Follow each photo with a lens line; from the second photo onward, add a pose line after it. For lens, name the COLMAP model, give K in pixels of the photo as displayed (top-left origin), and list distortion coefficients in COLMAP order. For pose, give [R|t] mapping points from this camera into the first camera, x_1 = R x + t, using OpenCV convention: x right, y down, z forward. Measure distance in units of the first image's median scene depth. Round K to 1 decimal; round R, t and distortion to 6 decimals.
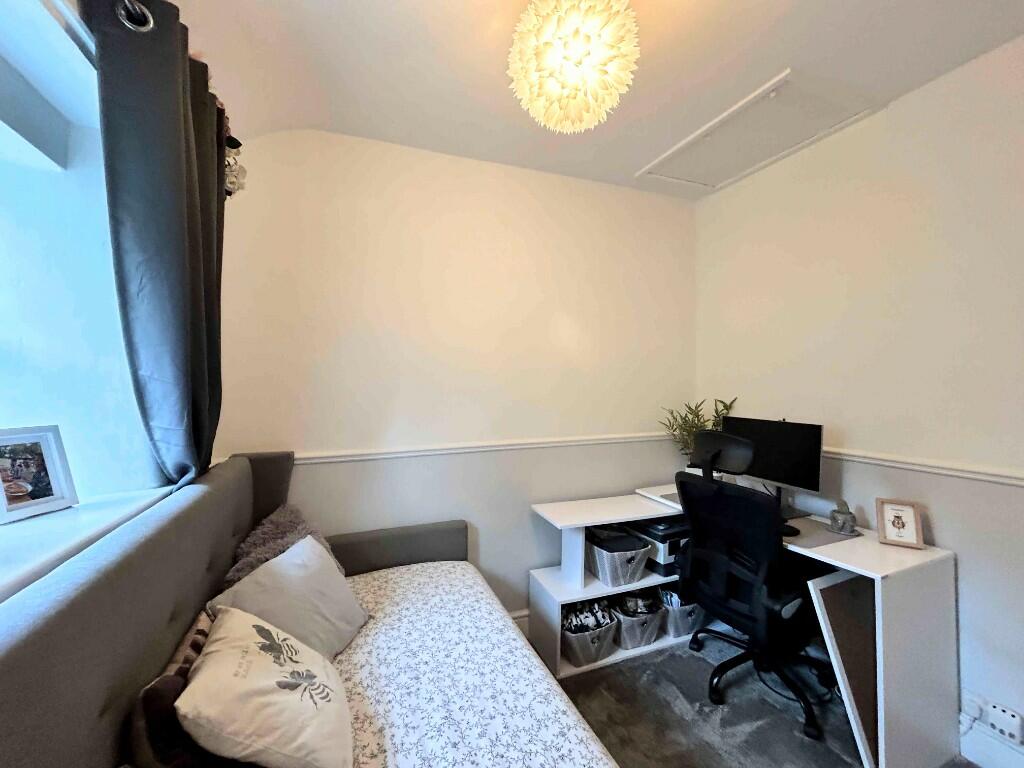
lens RADIAL K [[409.6, 0, 510.3], [0, 409.6, 381.7], [0, 0, 1]] dist [0.004229, 0.000209]
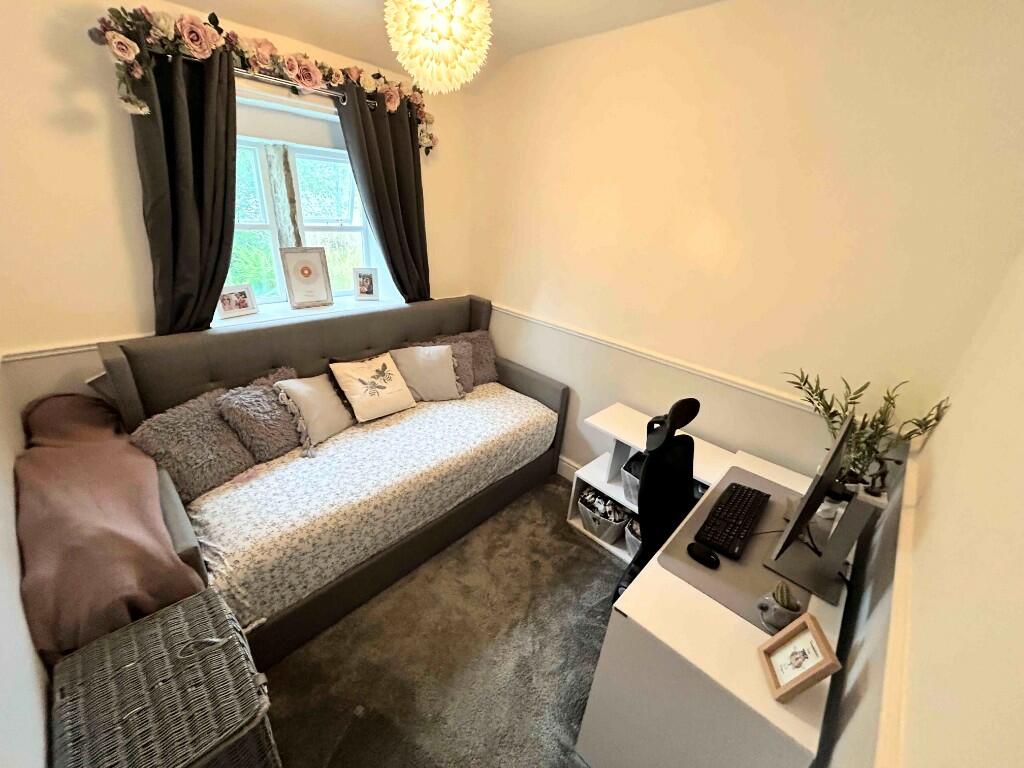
lens RADIAL K [[409.6, 0, 511.6], [0, 409.6, 387.0], [0, 0, 1]] dist [0.004229, 0.000209]
pose [[0.402261, 0.411324, -0.817923, 1.094036], [-0.073315, 0.904996, 0.419055, -0.236542], [0.912585, -0.108604, 0.394201, 0.420223]]
